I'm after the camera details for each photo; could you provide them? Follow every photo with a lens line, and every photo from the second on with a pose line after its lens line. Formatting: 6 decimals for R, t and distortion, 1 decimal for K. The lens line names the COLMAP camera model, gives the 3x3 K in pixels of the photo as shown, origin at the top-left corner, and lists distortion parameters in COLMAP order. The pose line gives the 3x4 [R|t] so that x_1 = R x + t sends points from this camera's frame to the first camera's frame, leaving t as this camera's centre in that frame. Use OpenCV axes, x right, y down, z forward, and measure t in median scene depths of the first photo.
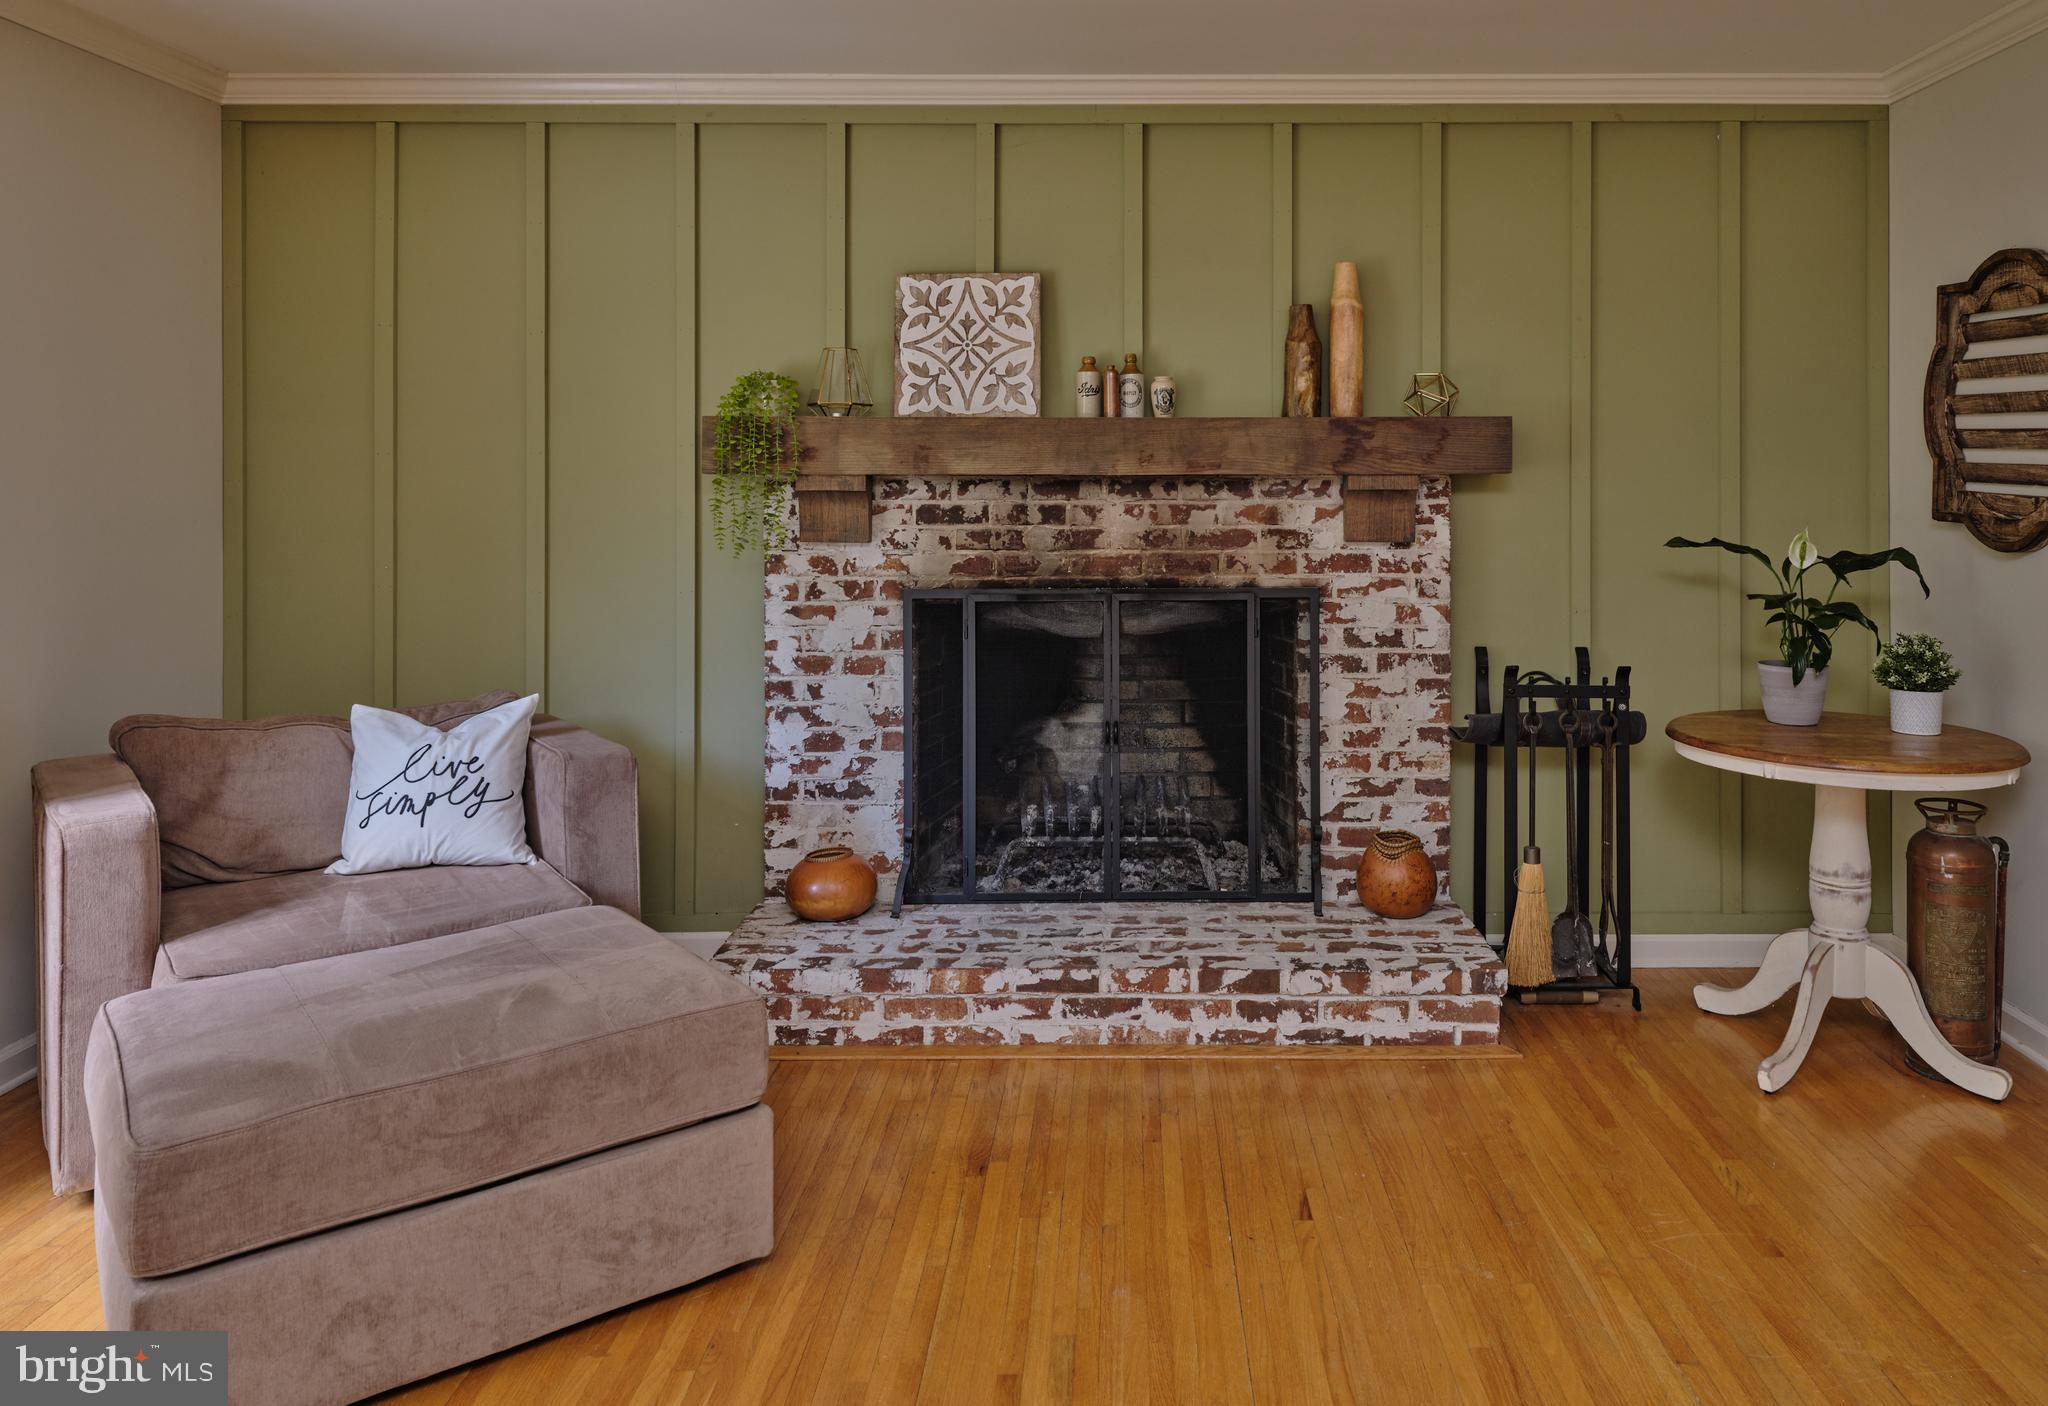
lens RADIAL K [[1462.9, 0, 1125.6], [0, 1462.9, 467.1], [0, 0, 1]] dist [0.028108, 0.000703]
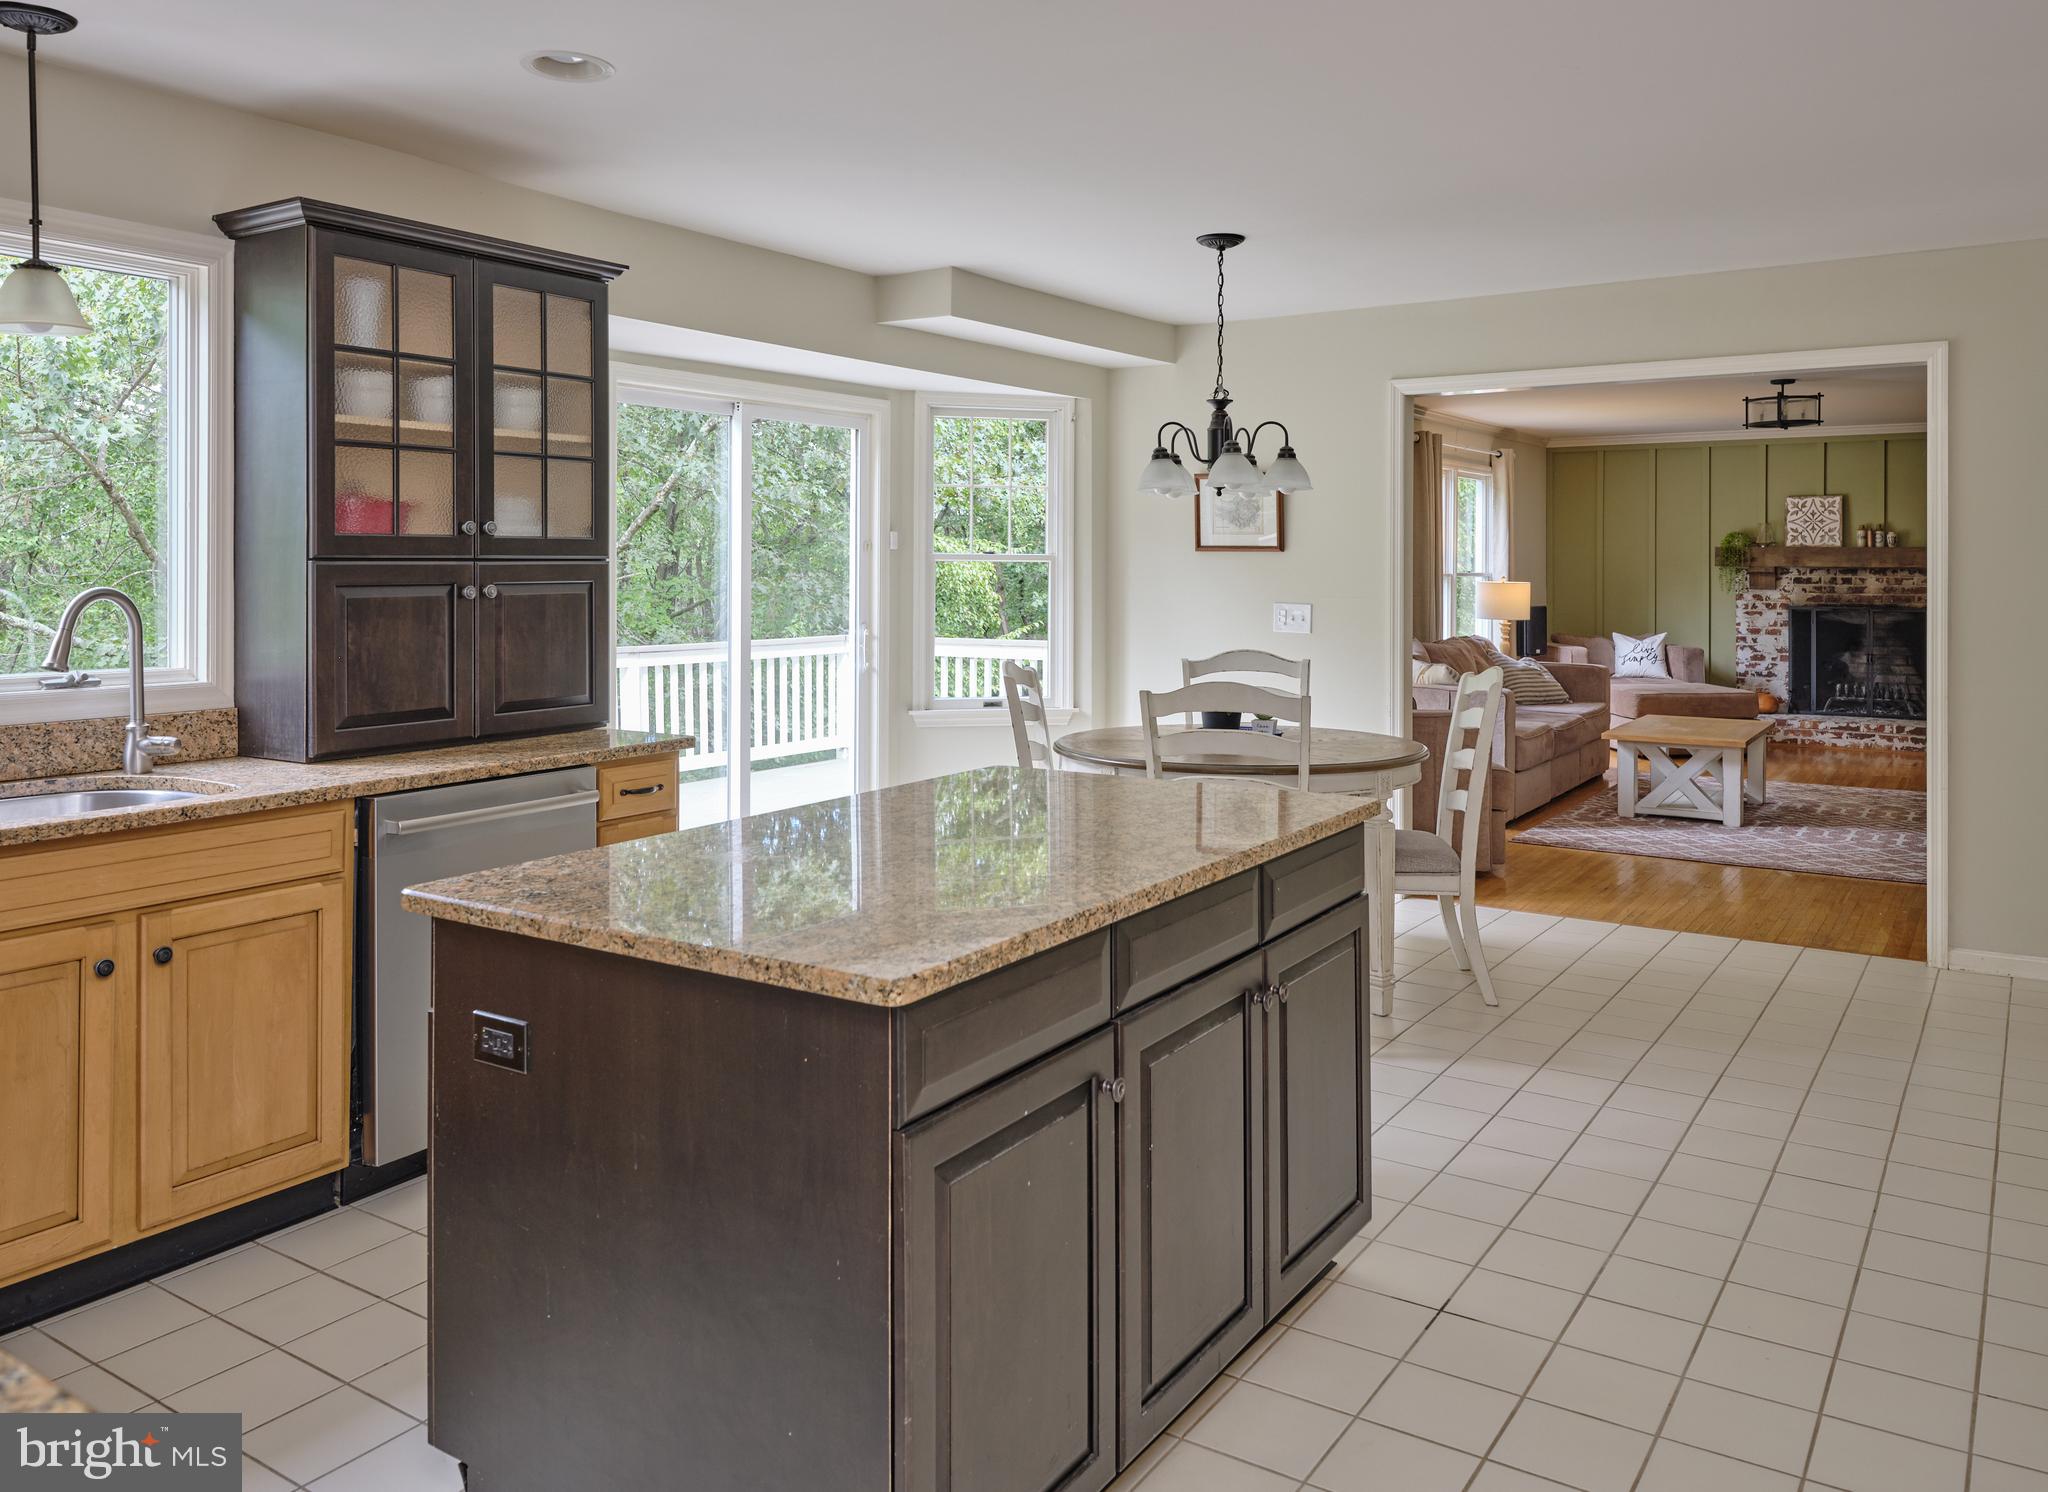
lens RADIAL K [[1511.2, 0, 1029.6], [0, 1511.2, 558.8], [0, 0, 1]] dist [0.006311, -0.000806]
pose [[0.834051, 0.003034, -0.551680, 0.248859], [-0.001628, 0.999994, 0.003038, -0.017054], [0.551686, -0.001636, 0.834051, -2.332246]]
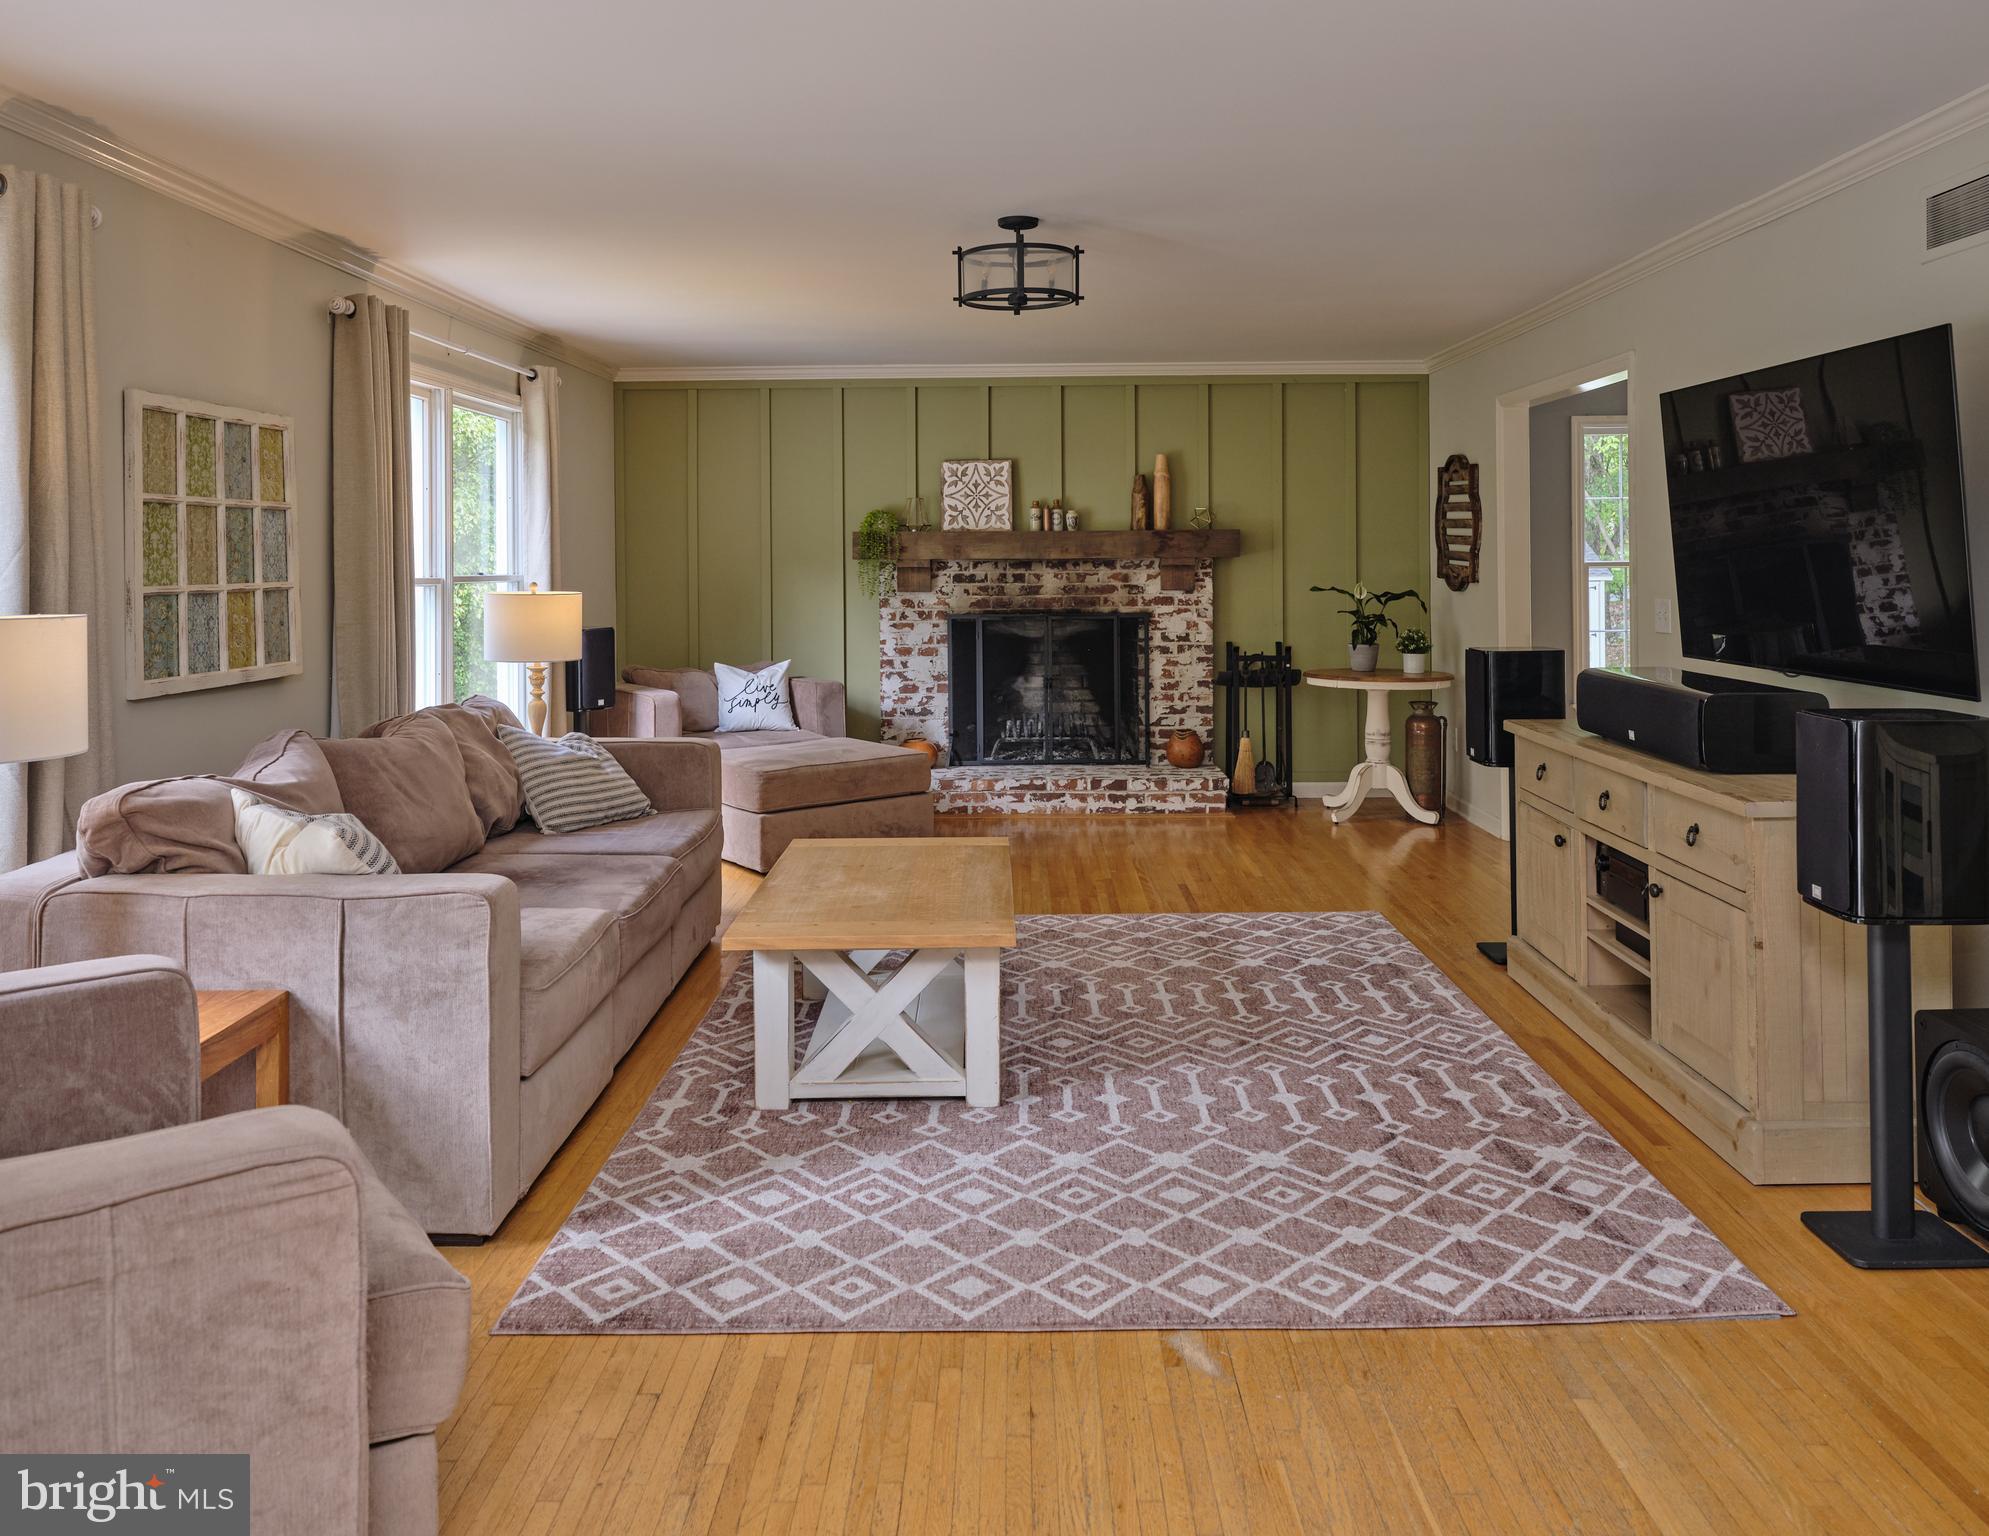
lens RADIAL K [[1500.5, 0, 988.6], [0, 1500.5, 554.6], [0, 0, 1]] dist [0.003290, 0.000199]
pose [[0.999777, -0.006276, -0.020170, -0.049776], [0.006355, 0.999972, 0.003882, -0.009119], [0.020145, -0.004010, 0.999789, -1.111705]]
